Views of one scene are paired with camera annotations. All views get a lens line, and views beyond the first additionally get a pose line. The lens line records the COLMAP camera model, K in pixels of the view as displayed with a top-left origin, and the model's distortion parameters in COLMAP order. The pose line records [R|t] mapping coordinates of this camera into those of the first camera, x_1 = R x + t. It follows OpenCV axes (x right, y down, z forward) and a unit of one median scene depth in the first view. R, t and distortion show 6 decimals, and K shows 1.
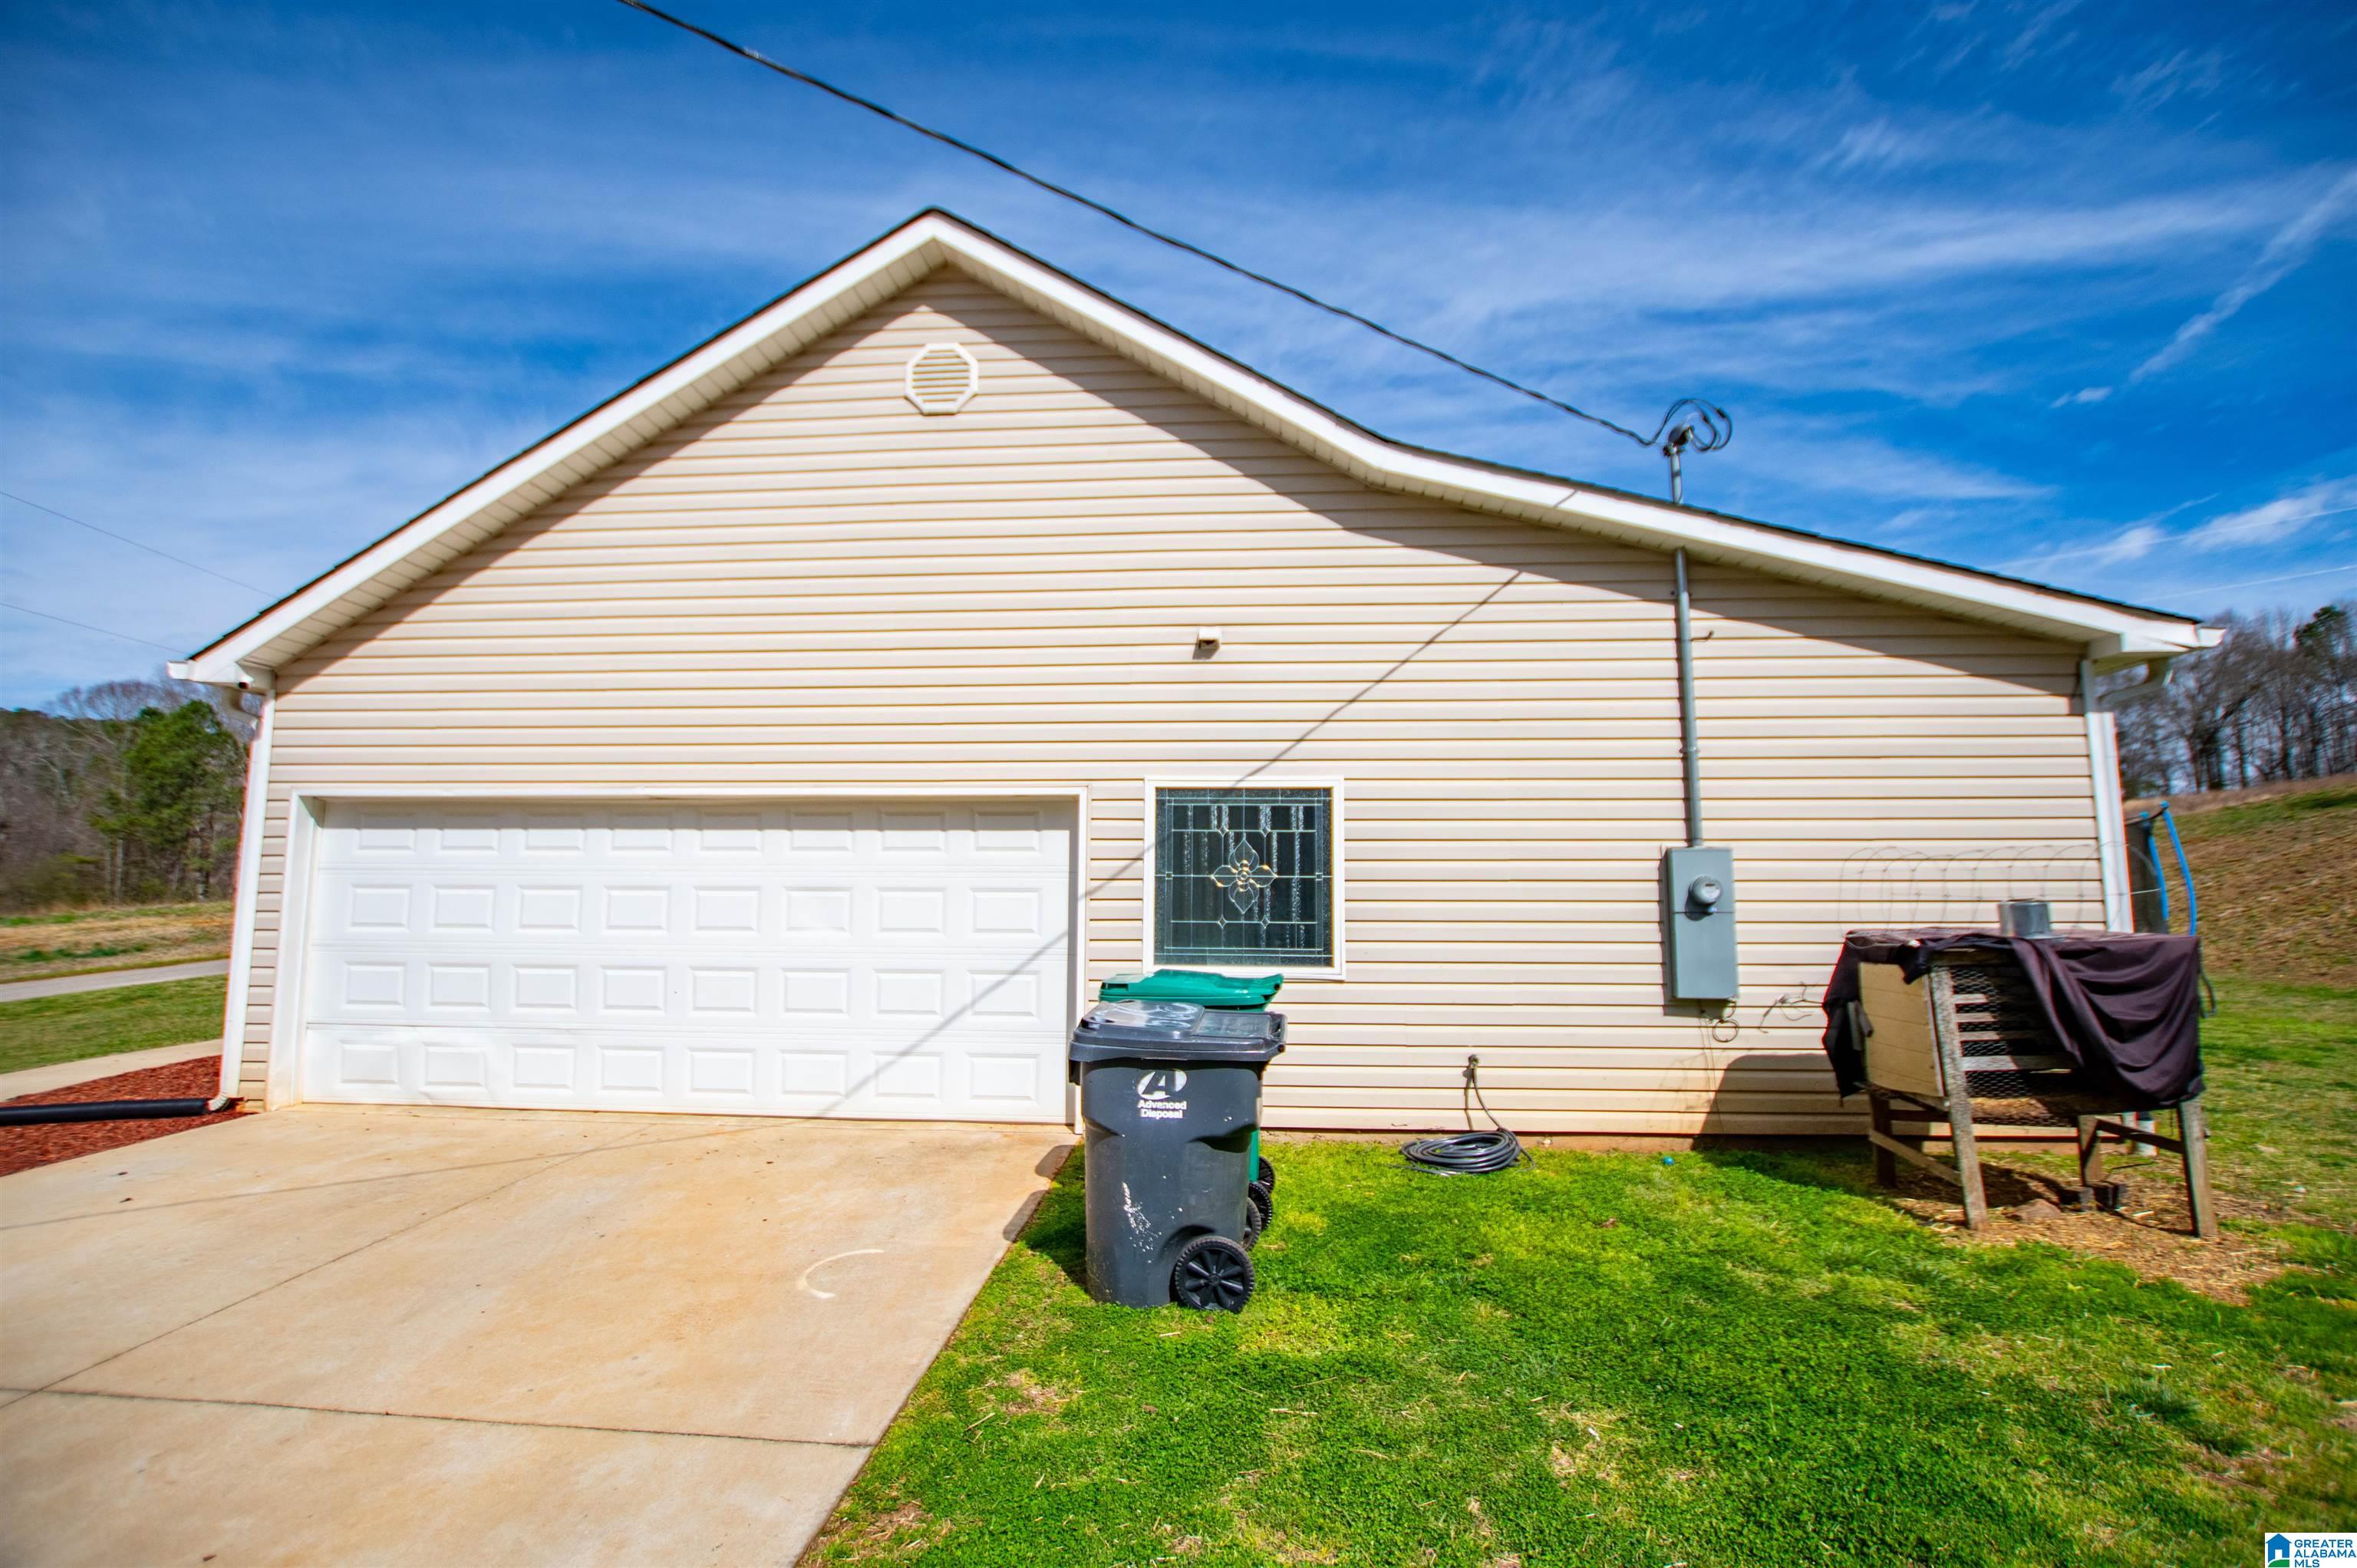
lens RADIAL K [[1040.3, 0, 1180.8], [0, 1040.3, 778.6], [0, 0, 1]] dist [-0.027041, 0.000511]
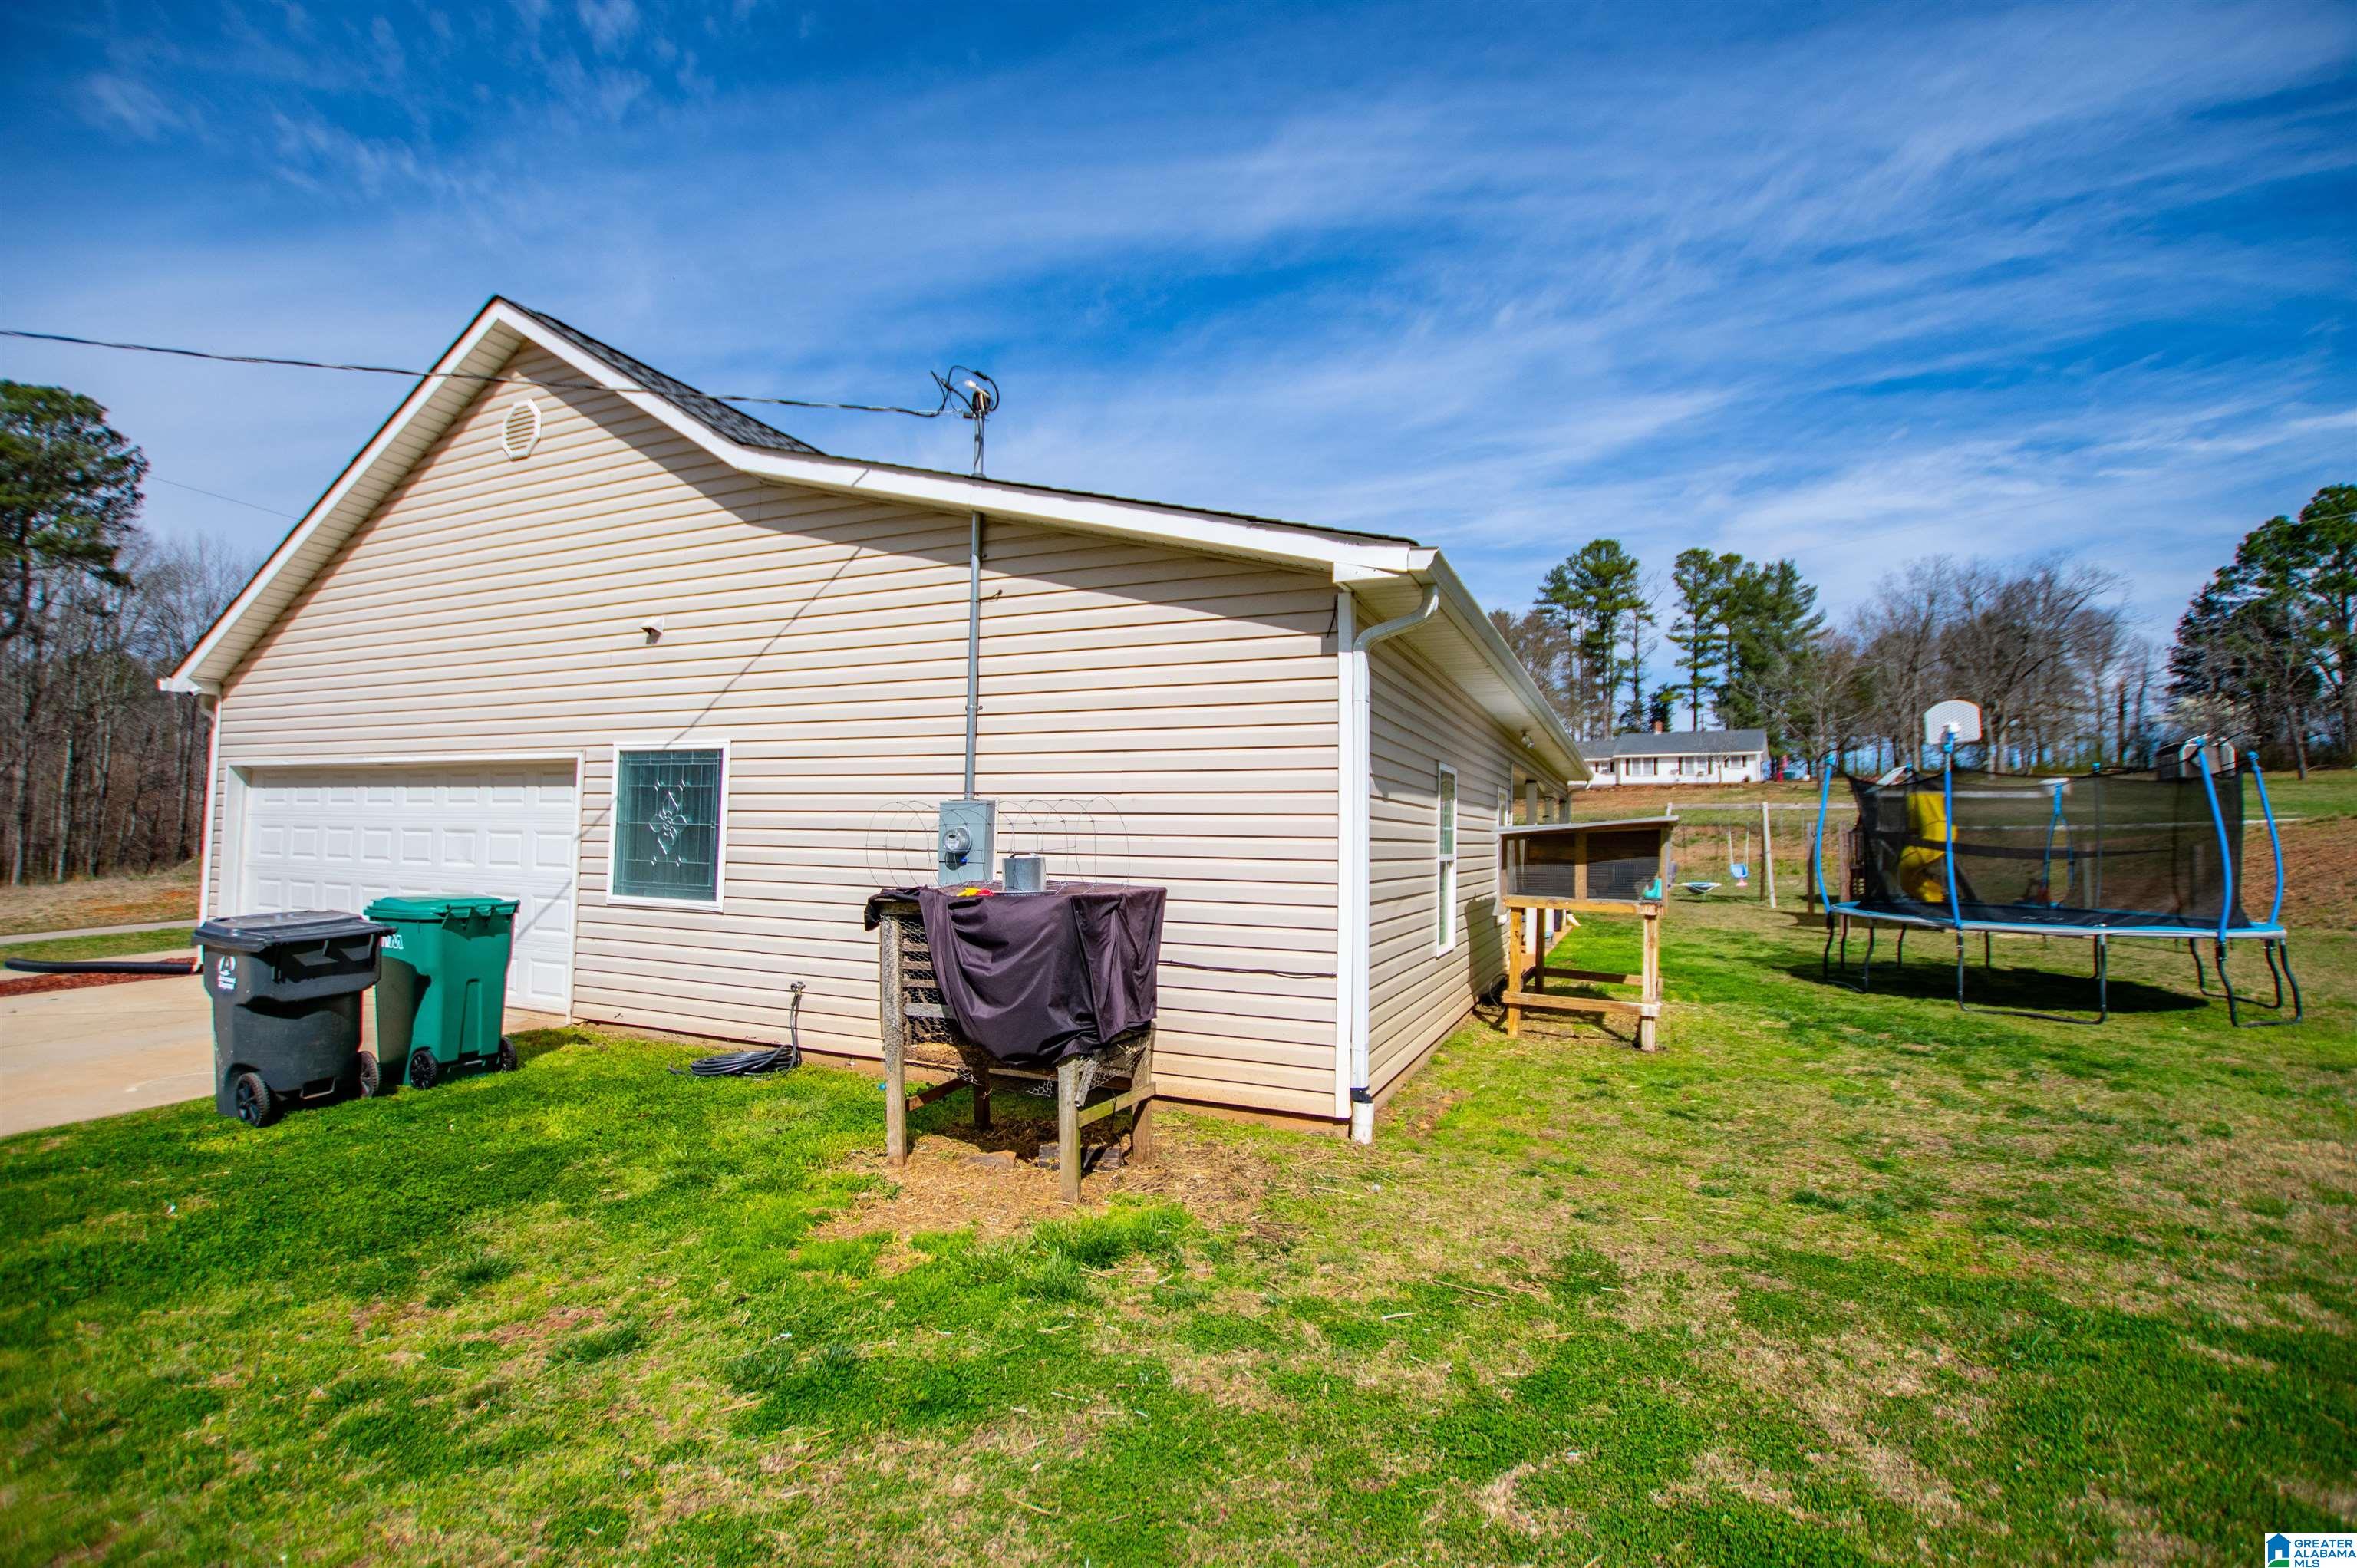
lens RADIAL K [[1040.3, 0, 1180.8], [0, 1040.3, 778.6], [0, 0, 1]] dist [-0.027041, 0.000511]
pose [[0.939958, -0.006598, -0.341226, 1.027485], [0.022613, 0.998820, 0.042976, 0.004002], [0.340540, -0.048112, 0.938998, 0.082284]]
